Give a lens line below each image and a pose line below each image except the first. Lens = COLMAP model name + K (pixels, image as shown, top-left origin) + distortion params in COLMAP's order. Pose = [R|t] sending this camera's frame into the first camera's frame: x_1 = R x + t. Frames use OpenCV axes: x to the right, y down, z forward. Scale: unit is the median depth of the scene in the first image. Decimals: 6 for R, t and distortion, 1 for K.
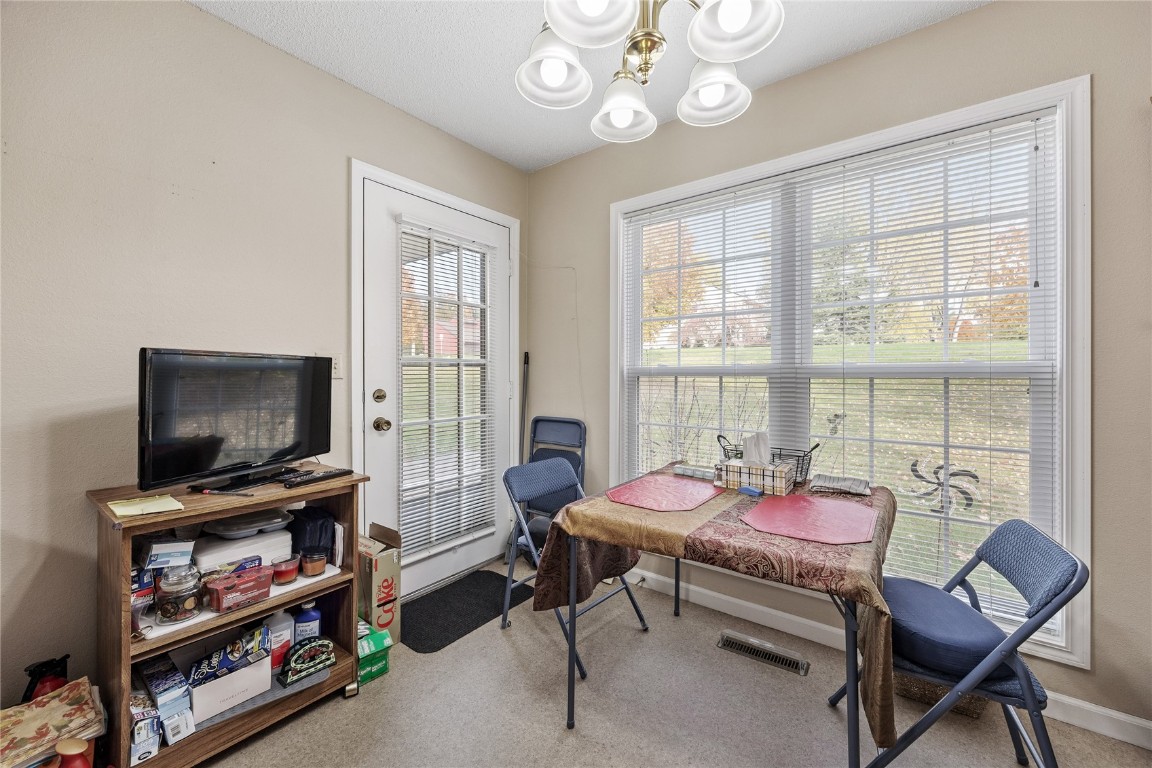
lens RADIAL K [[449.6, 0, 579.1], [0, 449.6, 376.9], [0, 0, 1]] dist [0.000849, 0.000083]
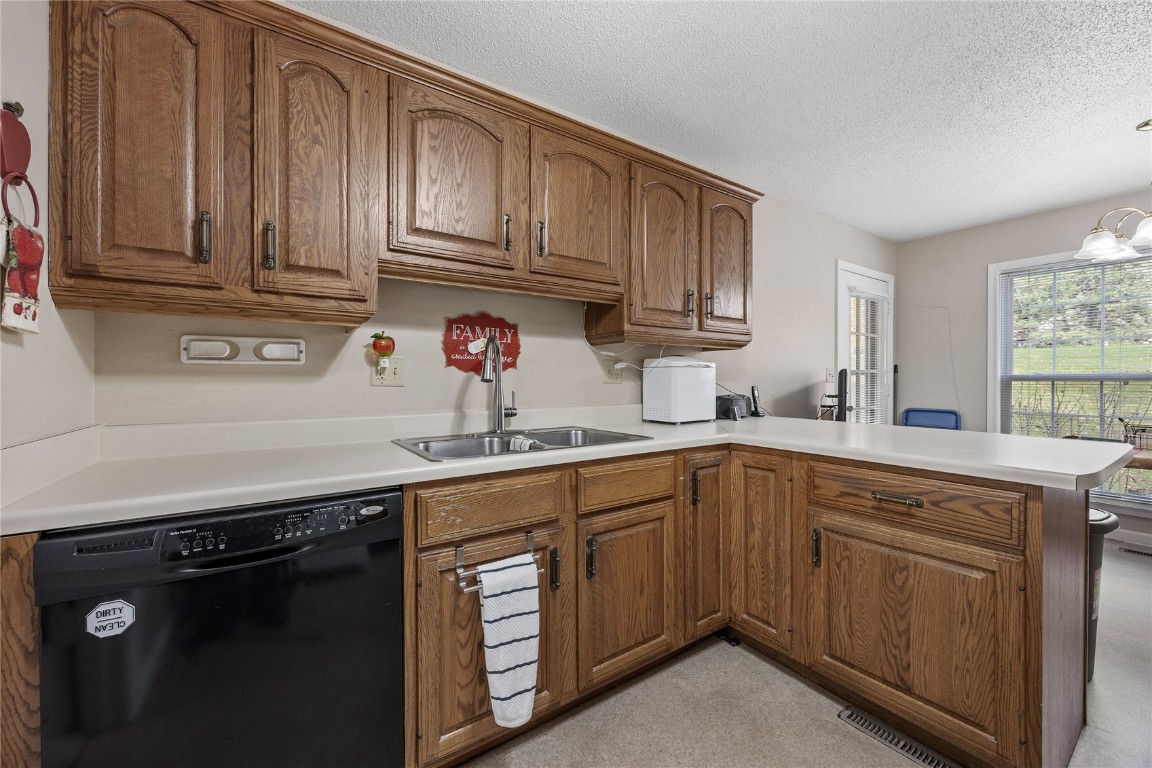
lens RADIAL K [[449.6, 0, 579.1], [0, 449.6, 376.9], [0, 0, 1]] dist [0.000849, 0.000083]
pose [[0.953076, -0.001266, -0.302729, -0.775170], [-0.002576, 0.999921, -0.012290, 0.007975], [0.302721, 0.012493, 0.952997, -0.841818]]
